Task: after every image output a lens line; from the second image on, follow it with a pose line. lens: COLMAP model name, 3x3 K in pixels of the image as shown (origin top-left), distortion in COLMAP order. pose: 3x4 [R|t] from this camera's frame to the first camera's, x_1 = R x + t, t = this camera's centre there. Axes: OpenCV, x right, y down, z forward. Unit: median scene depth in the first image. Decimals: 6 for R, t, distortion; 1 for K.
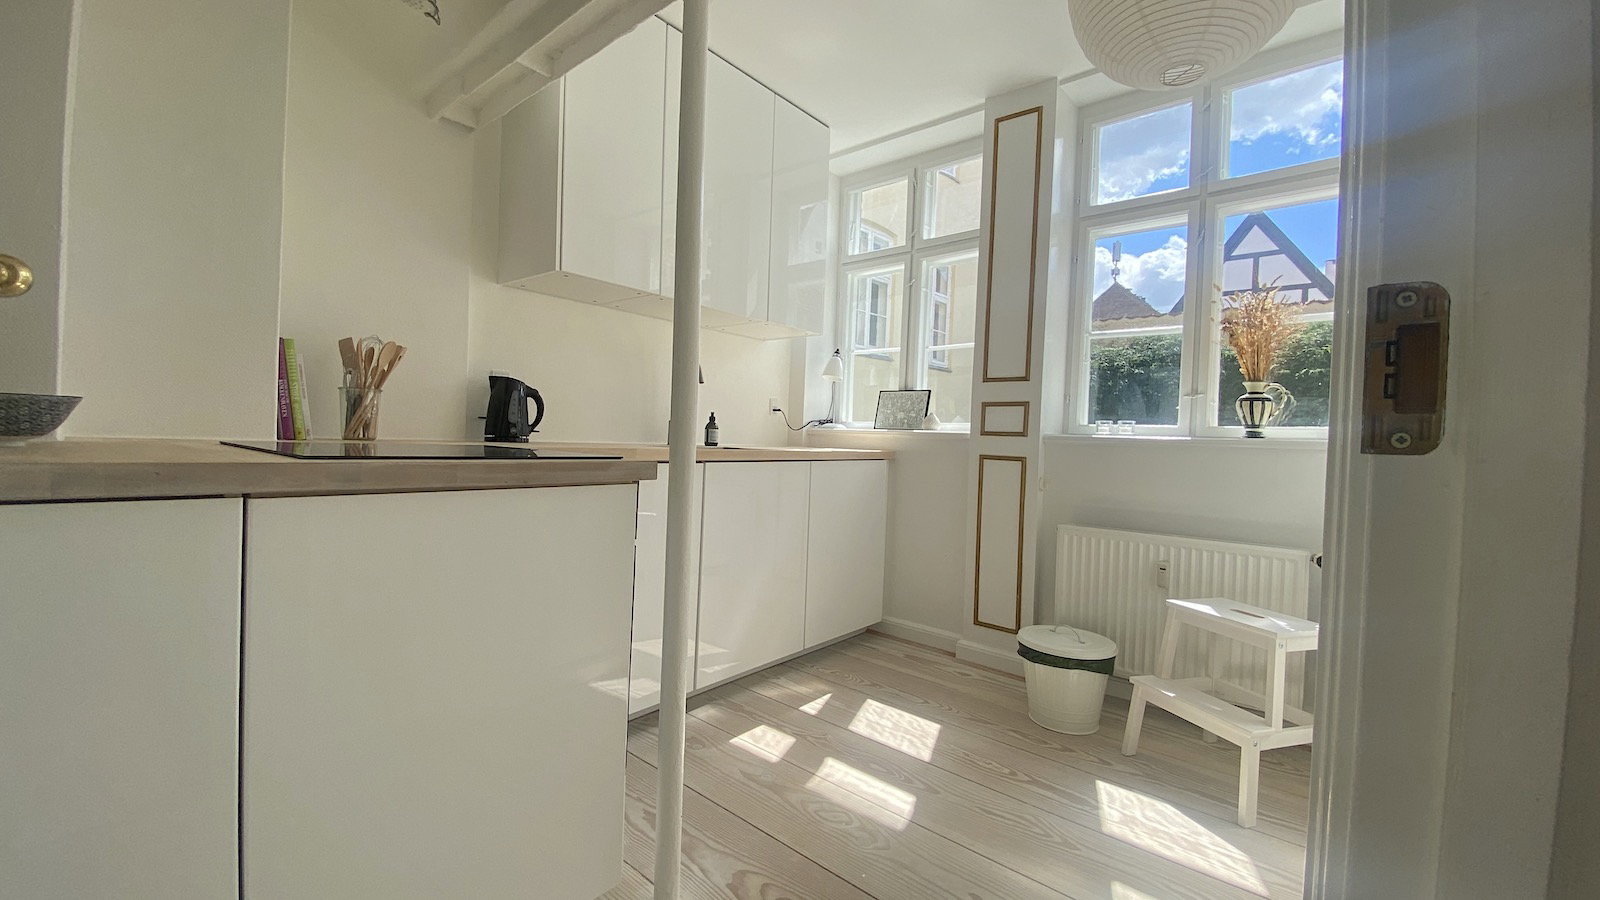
lens RADIAL K [[652.8, 0, 795.9], [0, 652.8, 451.7], [0, 0, 1]] dist [-0.002979, -0.003374]
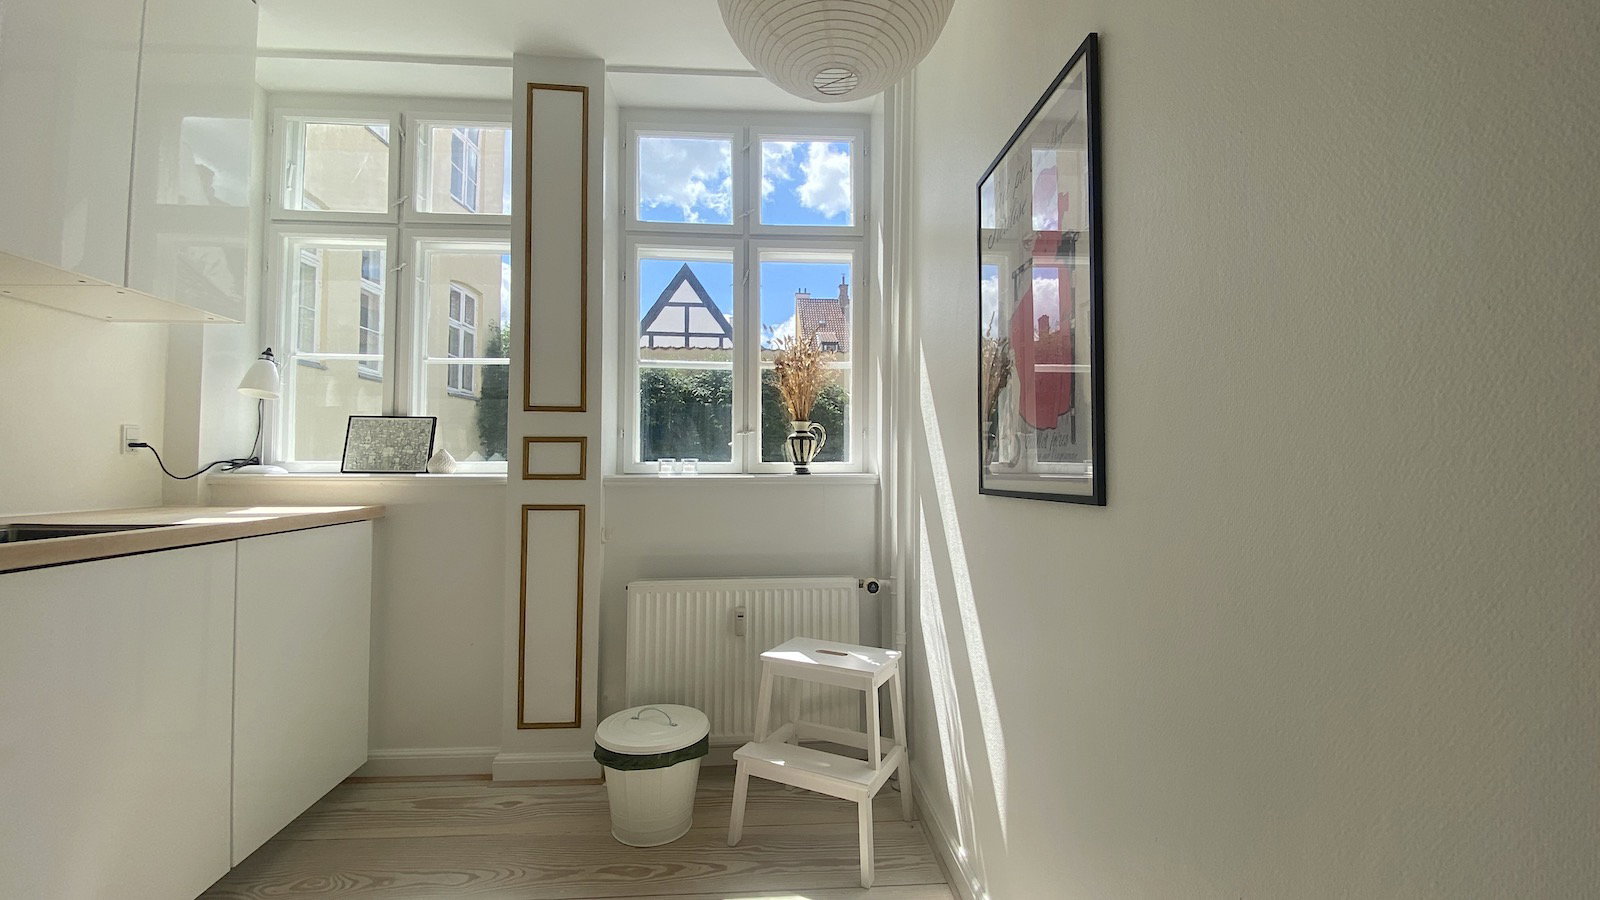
lens RADIAL K [[652.8, 0, 812.9], [0, 652.8, 449.3], [0, 0, 1]] dist [-0.002979, -0.003374]
pose [[0.690307, -0.008468, 0.723467, -0.036718], [0.035609, 0.999117, -0.022283, -0.031371], [-0.722640, 0.041144, 0.689999, 0.219354]]
